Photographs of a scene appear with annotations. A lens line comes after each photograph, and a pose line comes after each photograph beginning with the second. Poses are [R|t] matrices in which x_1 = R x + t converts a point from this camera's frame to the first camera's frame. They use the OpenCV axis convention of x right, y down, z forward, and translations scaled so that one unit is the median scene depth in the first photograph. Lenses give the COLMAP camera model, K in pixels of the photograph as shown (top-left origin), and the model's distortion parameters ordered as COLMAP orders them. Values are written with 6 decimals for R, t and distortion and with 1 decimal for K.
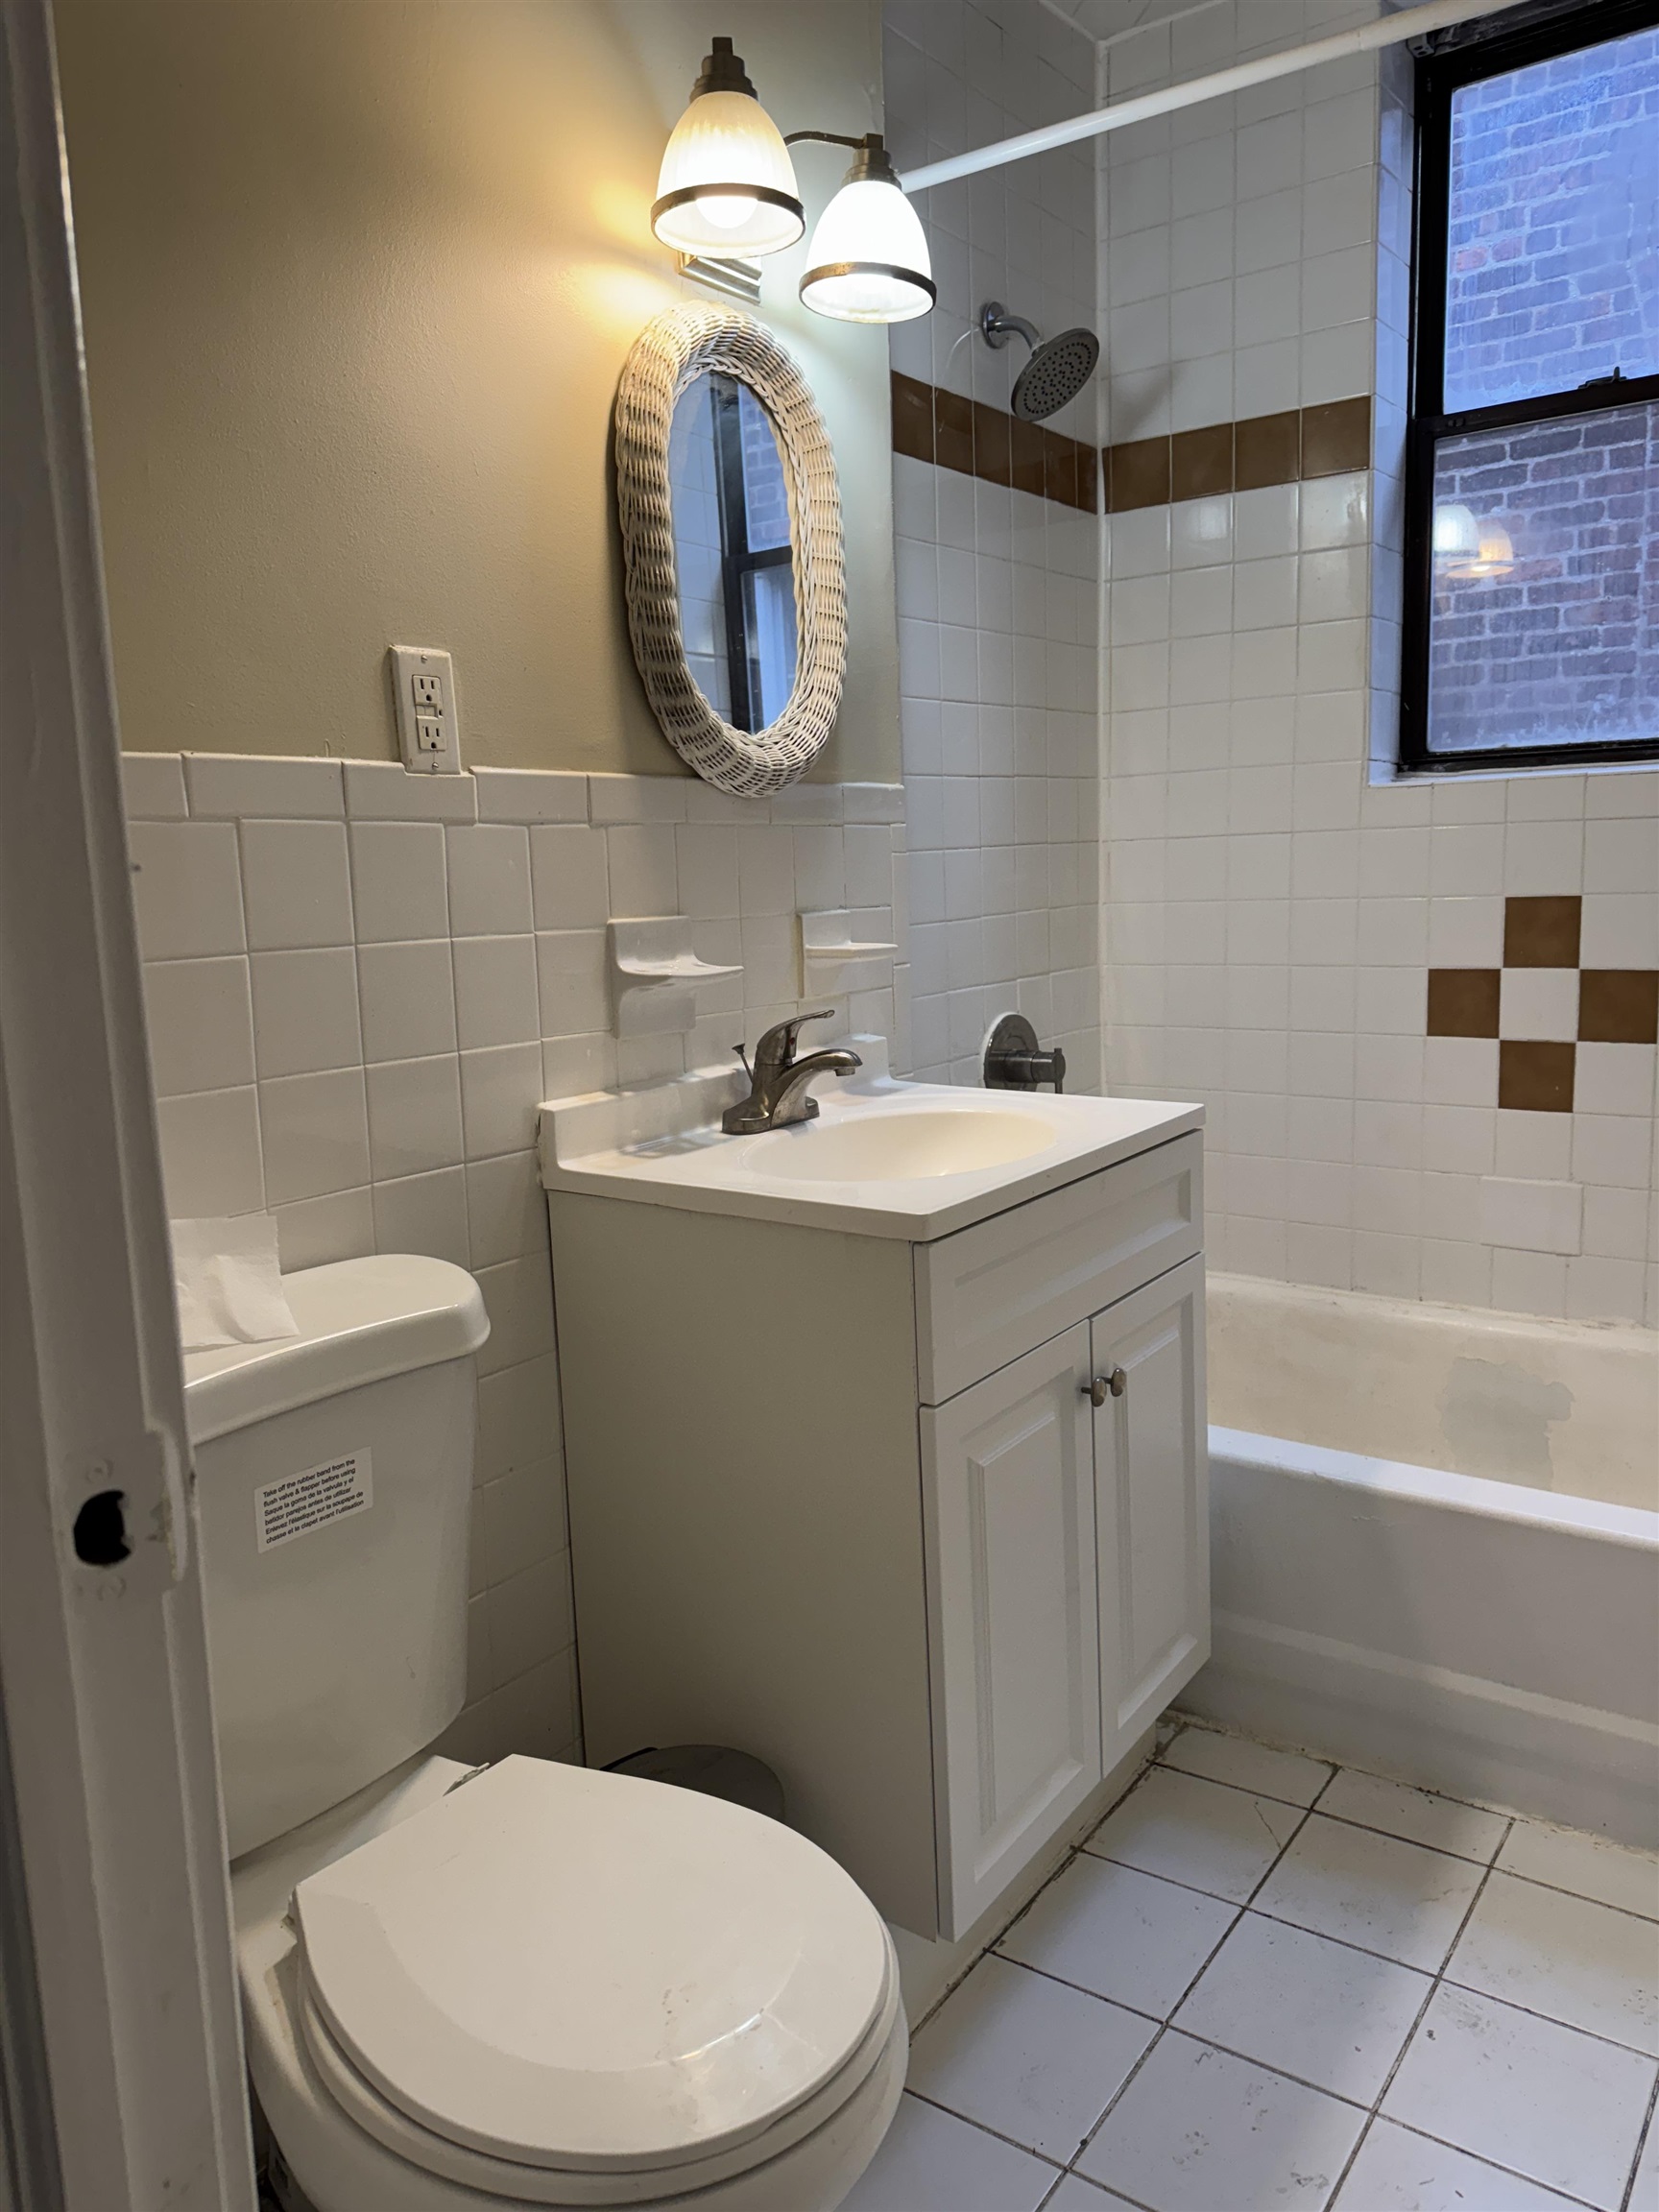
lens RADIAL K [[1611.9, 0, 829.5], [0, 1611.9, 1106.0], [0, 0, 1]] dist [0.140351, -0.245177]
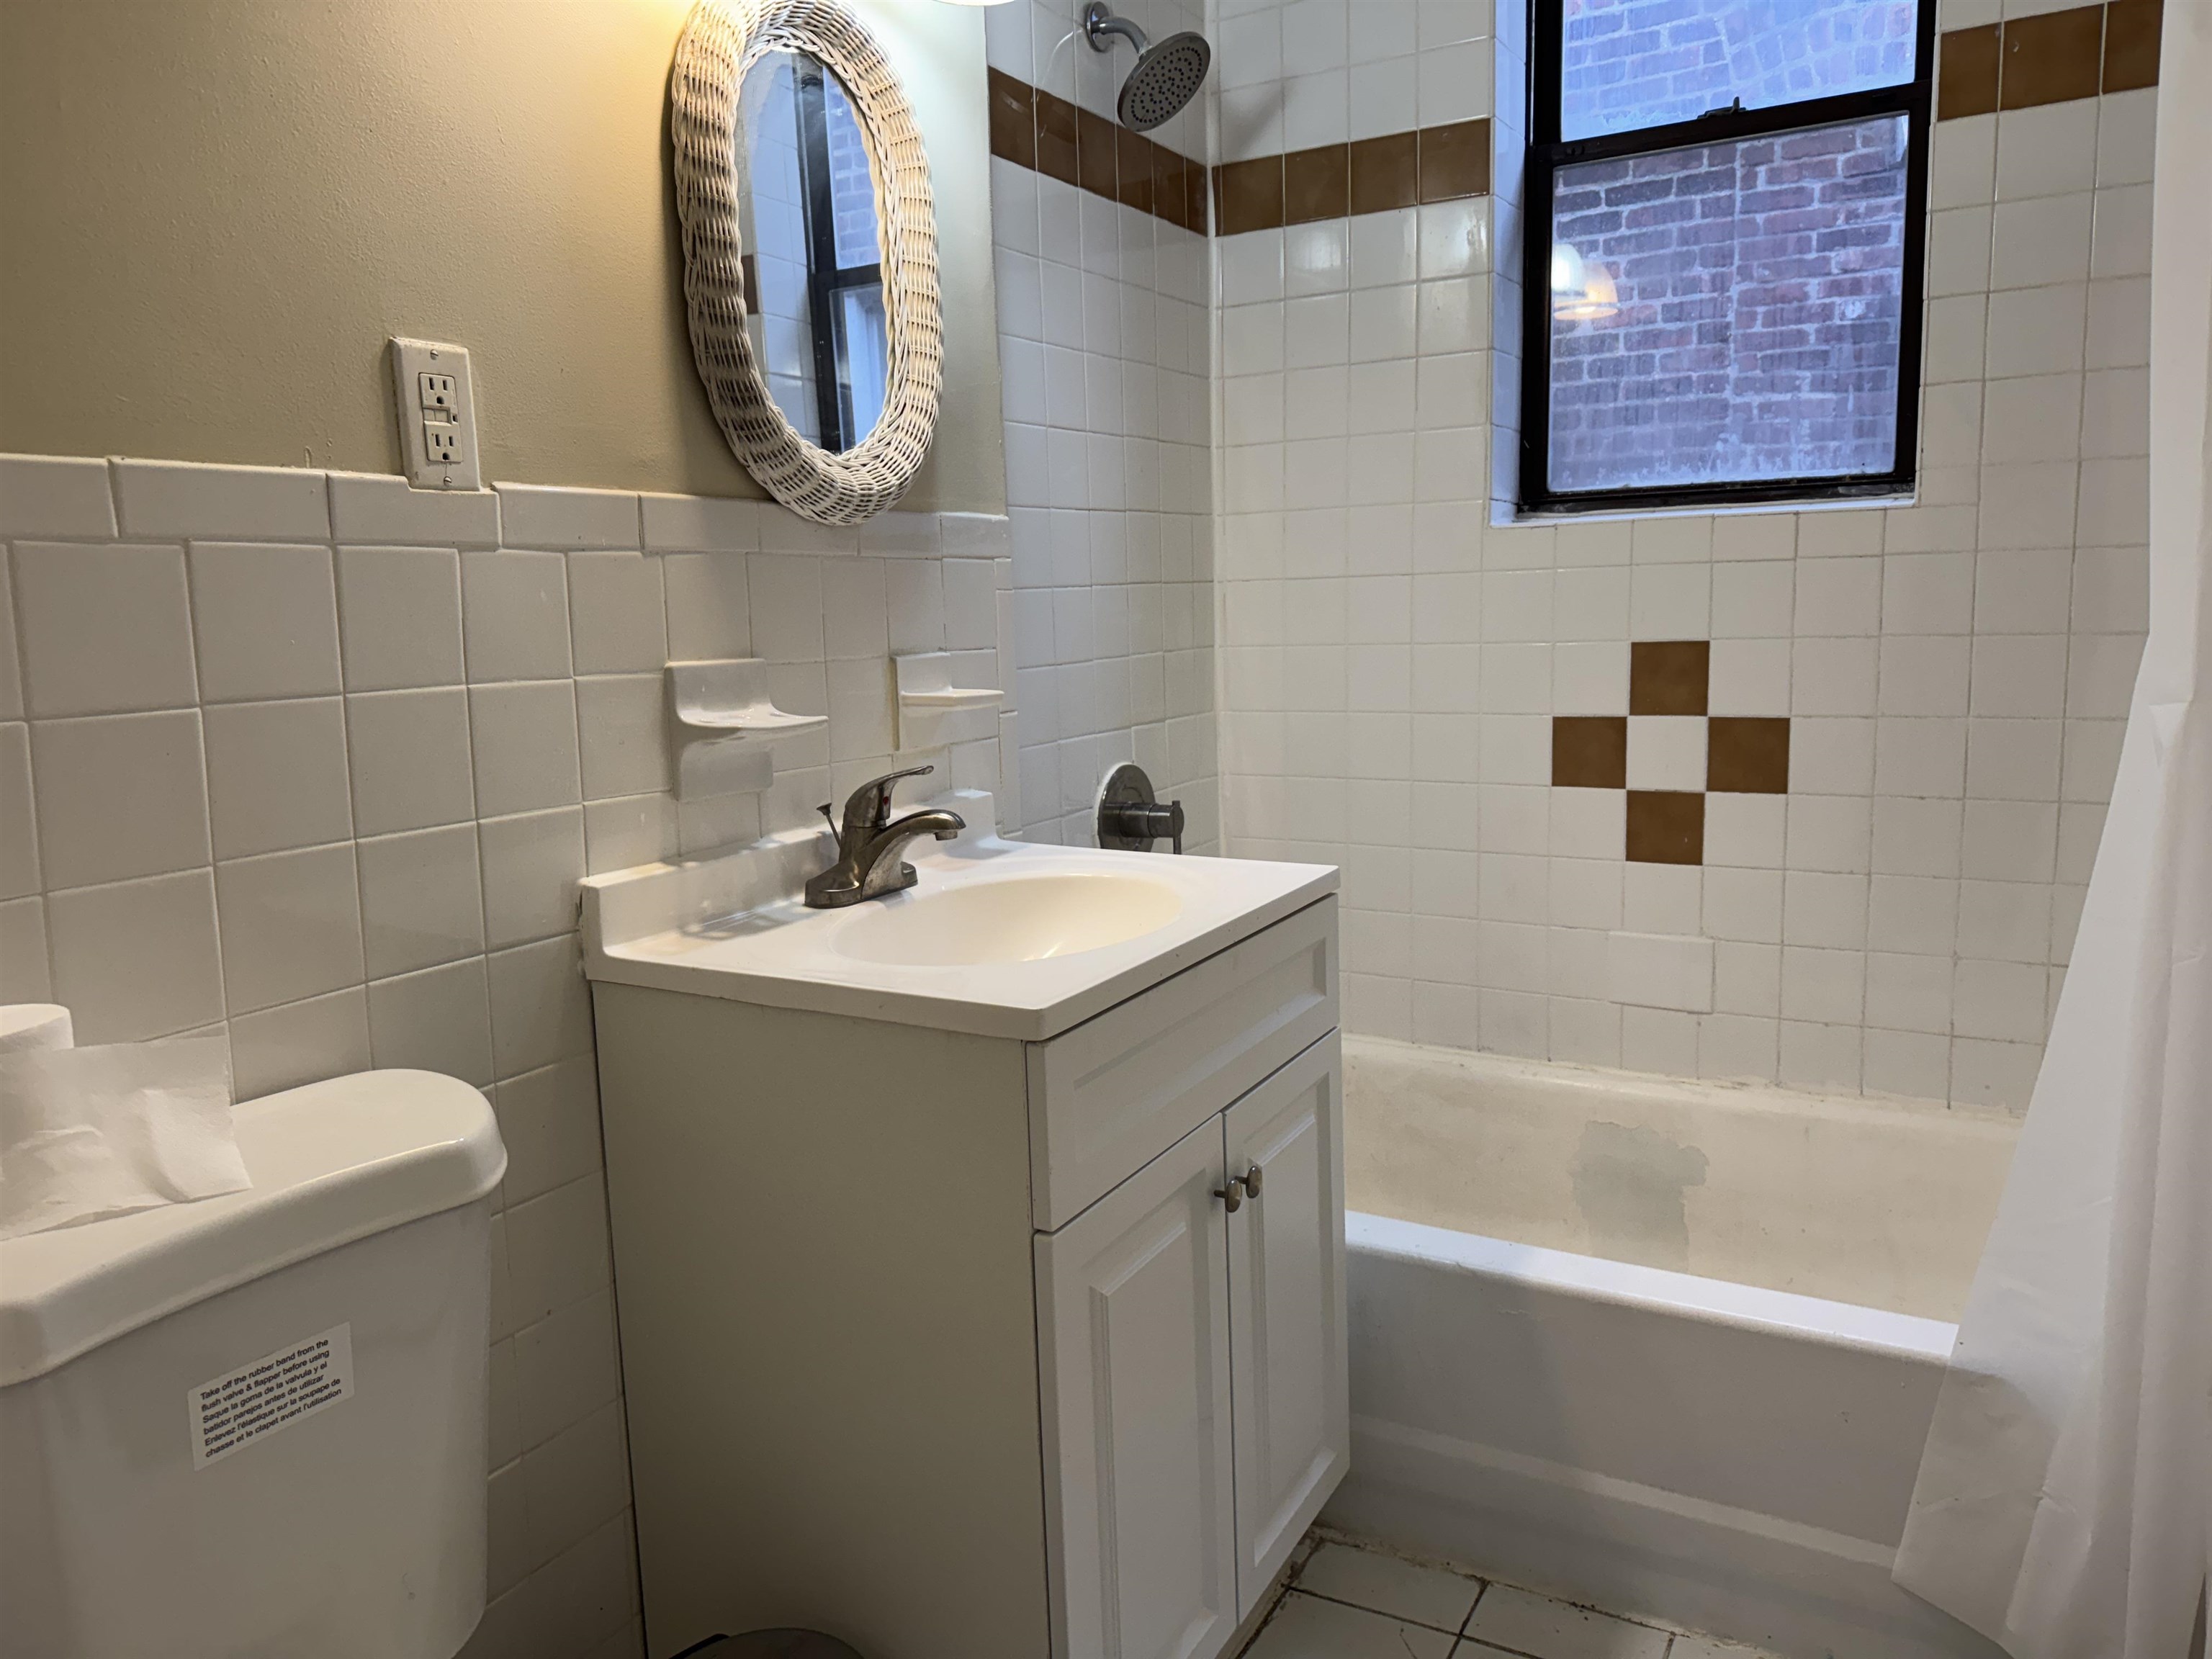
lens RADIAL K [[1611.9, 0, 1107.1], [0, 1611.9, 823.7], [0, 0, 1]] dist [0.140351, -0.245177]
pose [[0.994346, -0.008178, 0.105870, 0.003605], [0.009616, 0.999868, -0.013082, -0.014042], [-0.105749, 0.014026, 0.994294, 0.100929]]
